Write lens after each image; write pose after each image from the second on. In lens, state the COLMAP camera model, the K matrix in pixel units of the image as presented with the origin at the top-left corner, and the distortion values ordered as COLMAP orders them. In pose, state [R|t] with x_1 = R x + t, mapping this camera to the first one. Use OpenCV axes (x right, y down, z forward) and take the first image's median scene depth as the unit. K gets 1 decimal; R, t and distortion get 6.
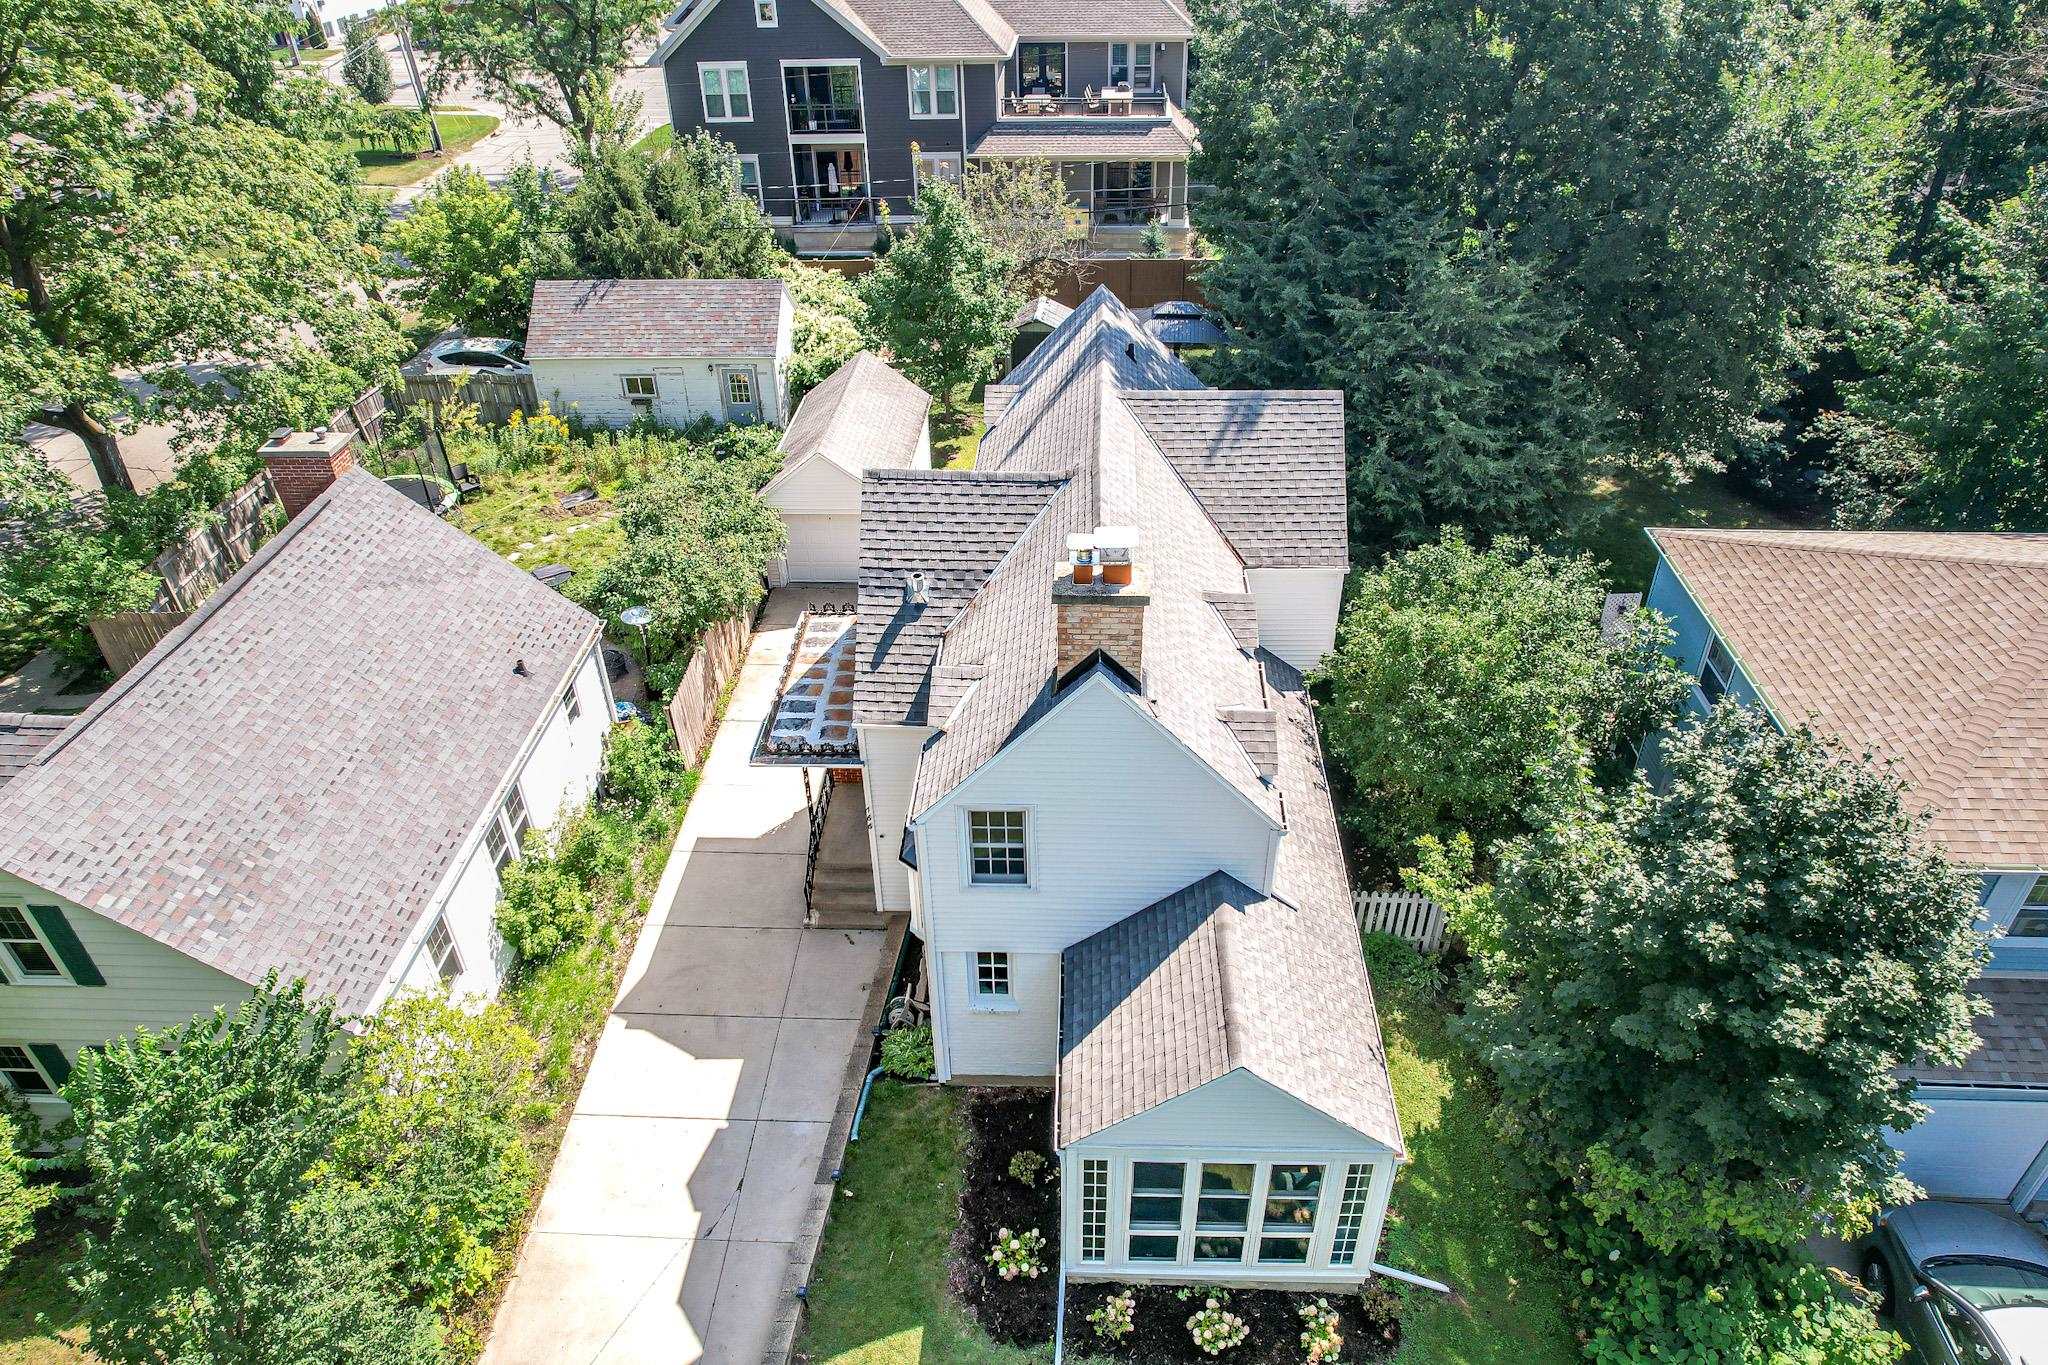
lens RADIAL K [[1291.3, 0, 1024.0], [0, 1291.3, 682.5], [0, 0, 1]] dist [-0.005297, 0.002427]
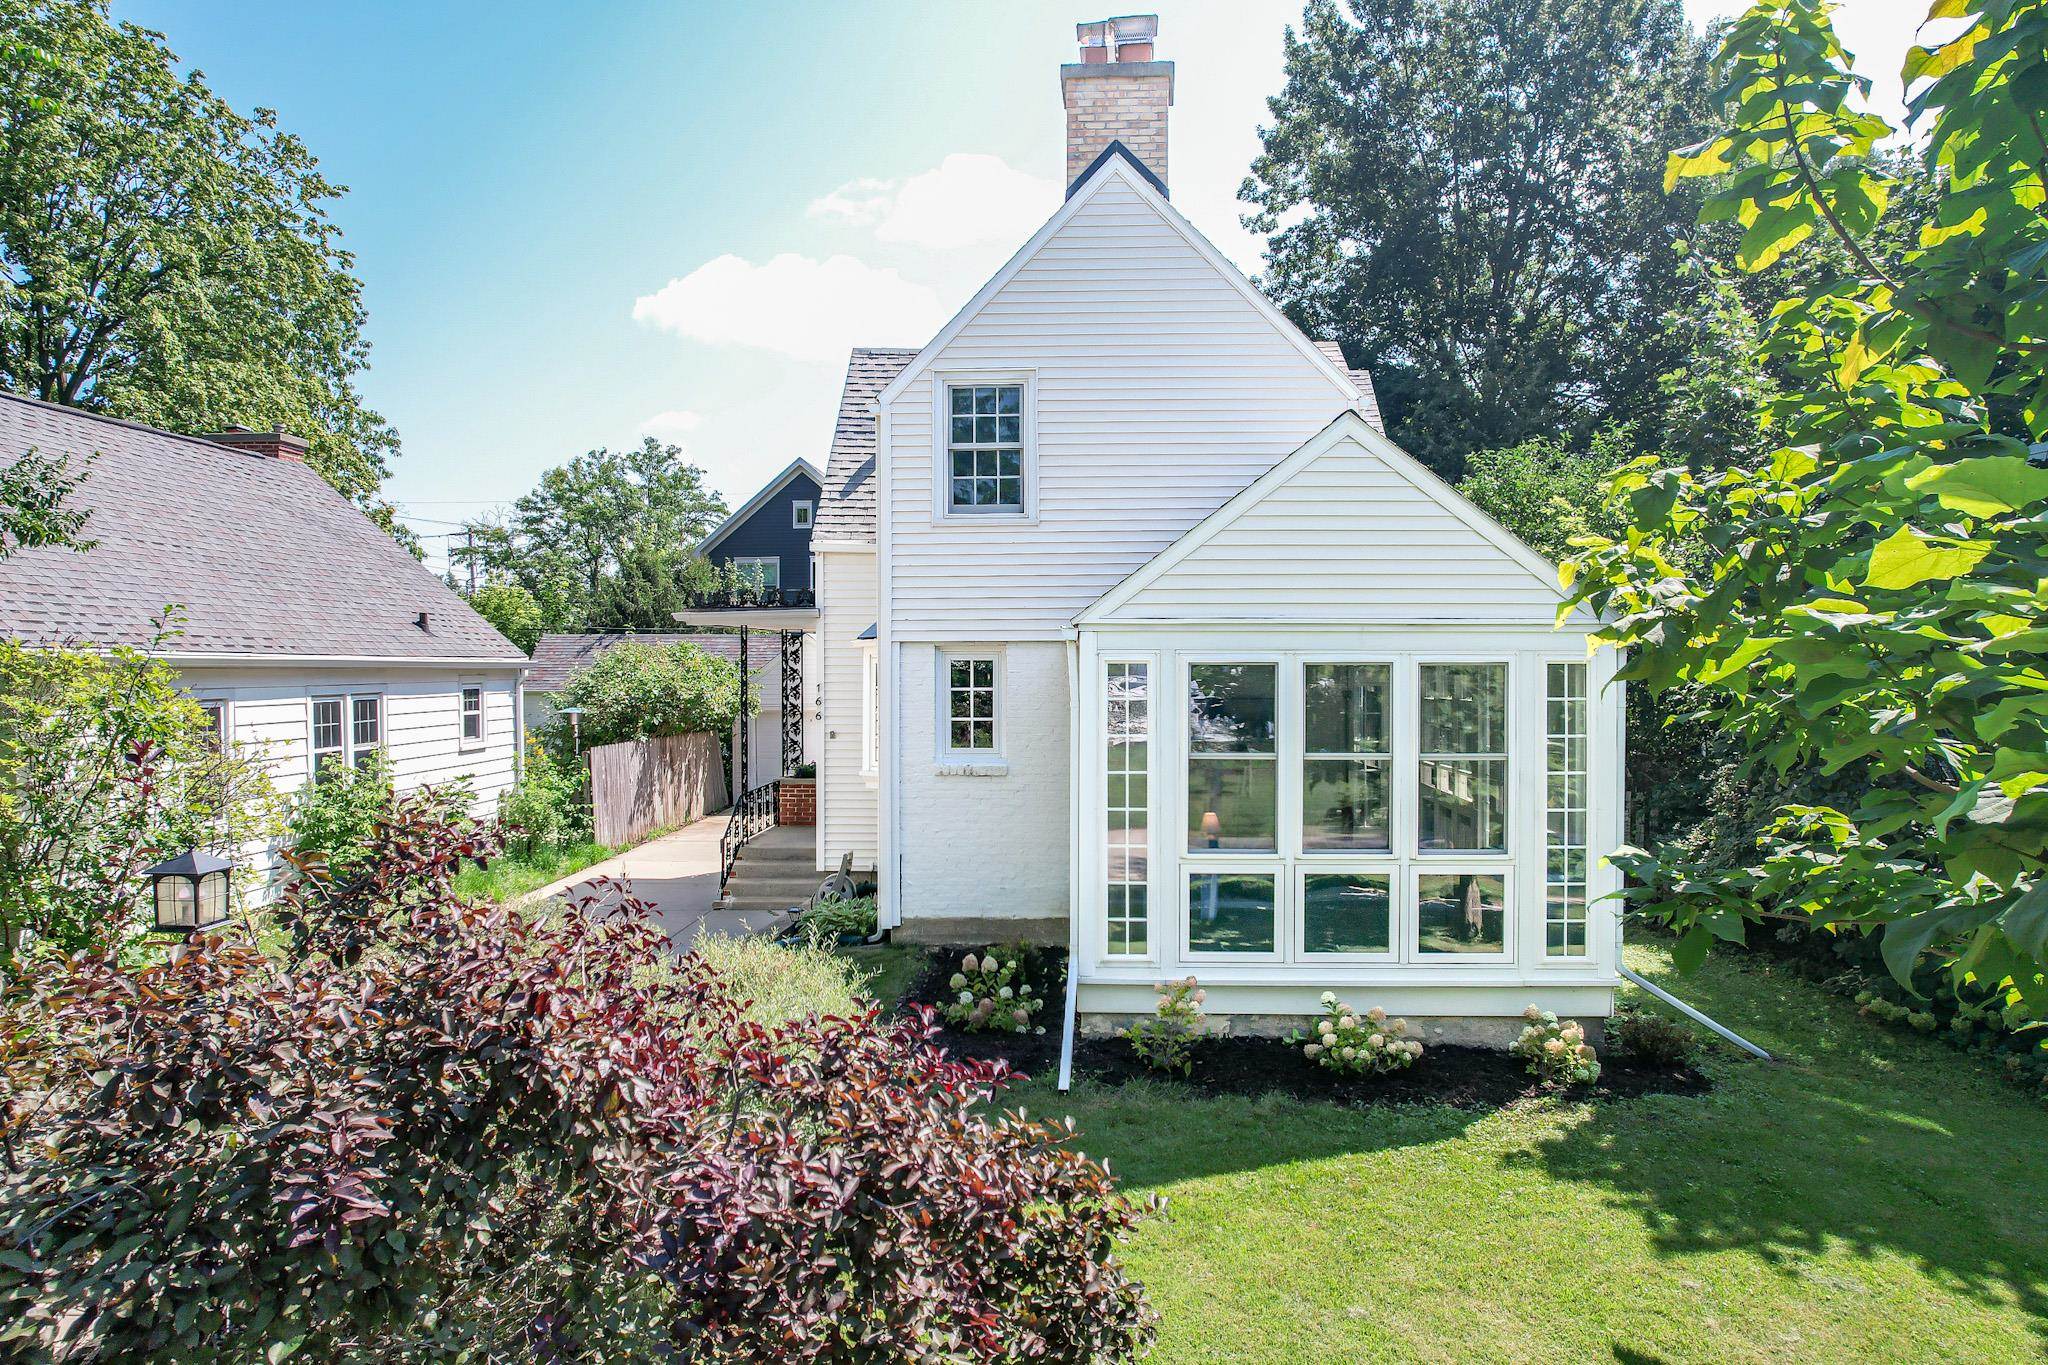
lens RADIAL K [[1291.3, 0, 1024.0], [0, 1291.3, 682.5], [0, 0, 1]] dist [-0.005297, 0.002427]
pose [[0.999790, 0.018192, -0.009460, 0.011606], [-0.020358, 0.825625, -0.563851, 0.672119], [-0.002447, 0.563926, 0.825822, 0.465327]]
